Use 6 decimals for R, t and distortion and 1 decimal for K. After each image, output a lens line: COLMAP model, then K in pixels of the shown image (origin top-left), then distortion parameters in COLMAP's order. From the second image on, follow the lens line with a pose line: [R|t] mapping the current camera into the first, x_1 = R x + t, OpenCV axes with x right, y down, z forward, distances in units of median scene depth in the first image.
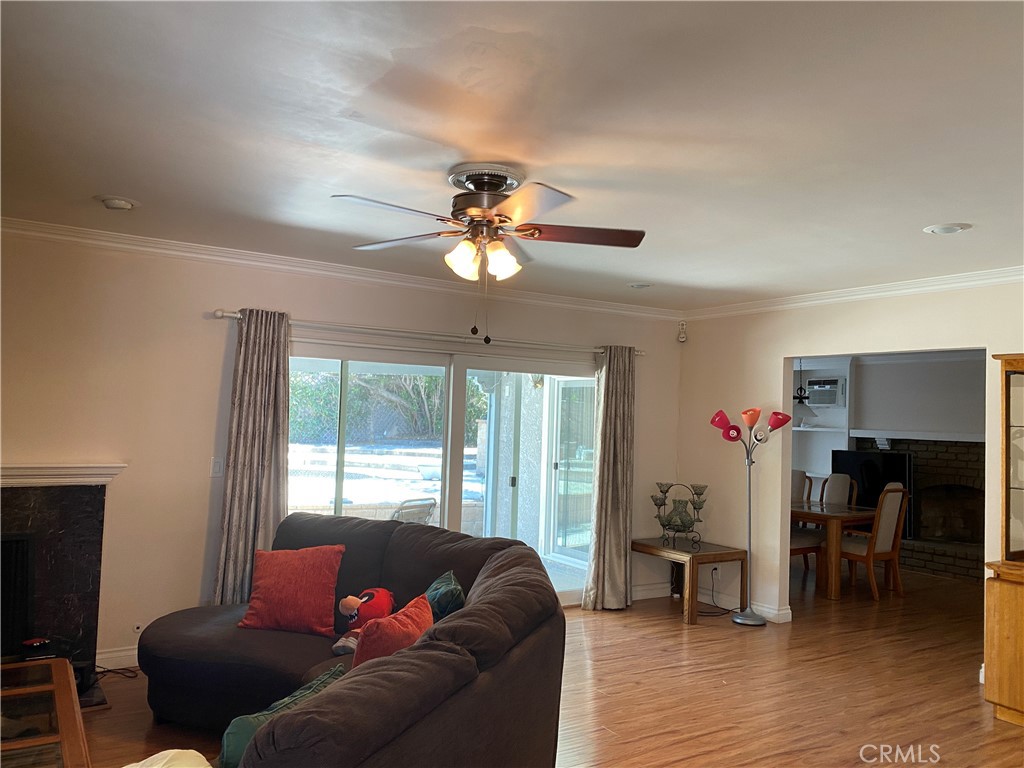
lens RADIAL K [[777.5, 0, 516.7], [0, 777.5, 383.8], [0, 0, 1]] dist [0.069970, -0.113343]
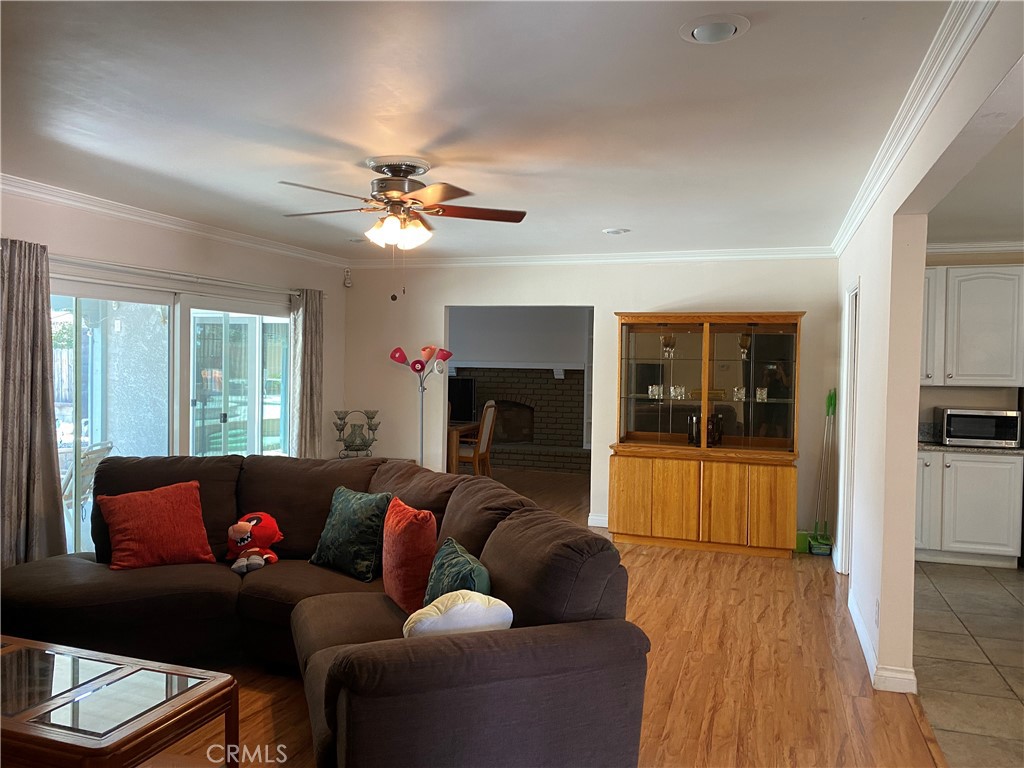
lens RADIAL K [[783.3, 0, 512.0], [0, 783.3, 384.0], [0, 0, 1]] dist [0.021219, -0.013304]
pose [[0.778424, -0.036460, 0.626679, -0.379358], [-0.019707, 0.996400, 0.082449, -0.013842], [-0.627429, -0.076531, 0.774903, -0.054685]]
